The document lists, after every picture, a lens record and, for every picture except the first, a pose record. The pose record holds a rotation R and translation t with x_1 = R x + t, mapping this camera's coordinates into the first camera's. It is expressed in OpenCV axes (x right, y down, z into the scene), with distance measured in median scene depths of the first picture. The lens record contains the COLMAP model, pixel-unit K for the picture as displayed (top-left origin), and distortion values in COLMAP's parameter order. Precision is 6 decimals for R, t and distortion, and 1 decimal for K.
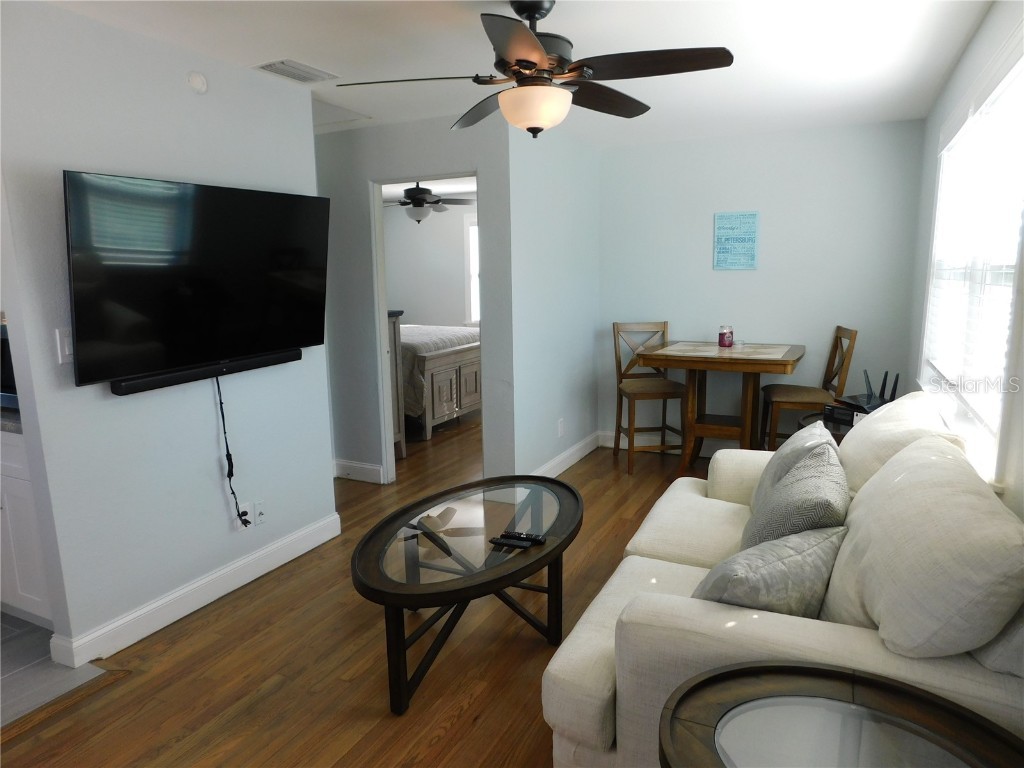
lens RADIAL K [[682.6, 0, 512.0], [0, 682.6, 384.0], [0, 0, 1]] dist [-0.000232, 0.001532]
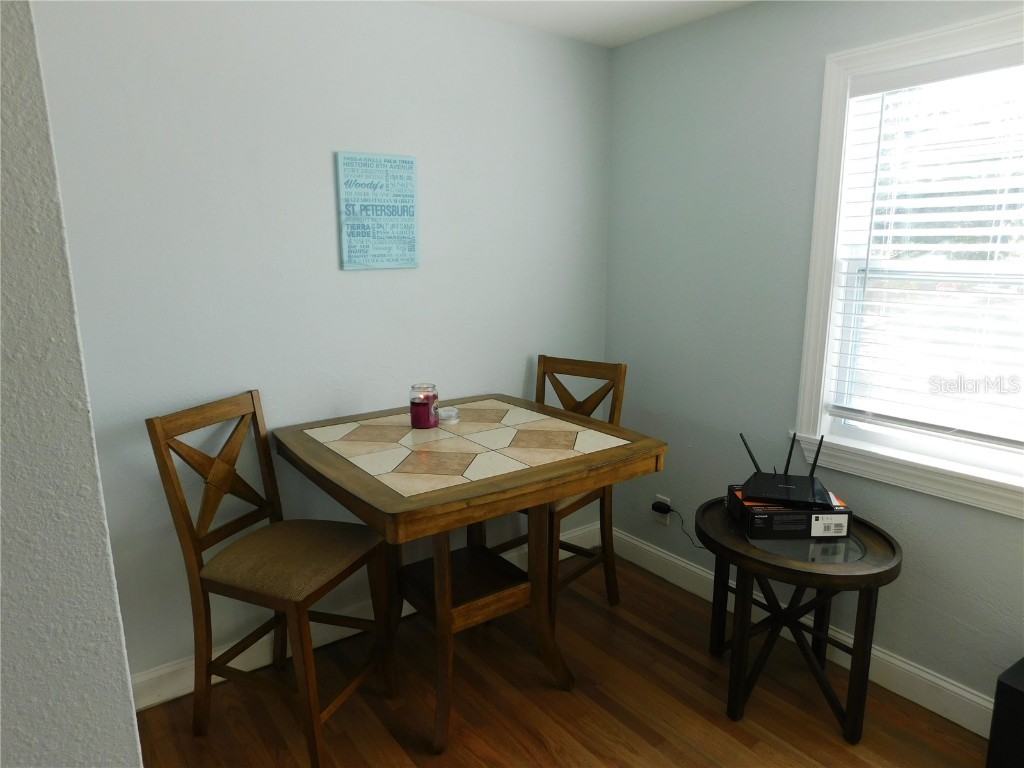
lens RADIAL K [[682.6, 0, 512.0], [0, 682.6, 384.0], [0, 0, 1]] dist [-0.000232, 0.001532]
pose [[0.481289, -0.176057, 0.858699, -0.079796], [0.148270, 0.981857, 0.118204, -0.130551], [-0.863931, 0.070429, 0.498661, 0.676312]]
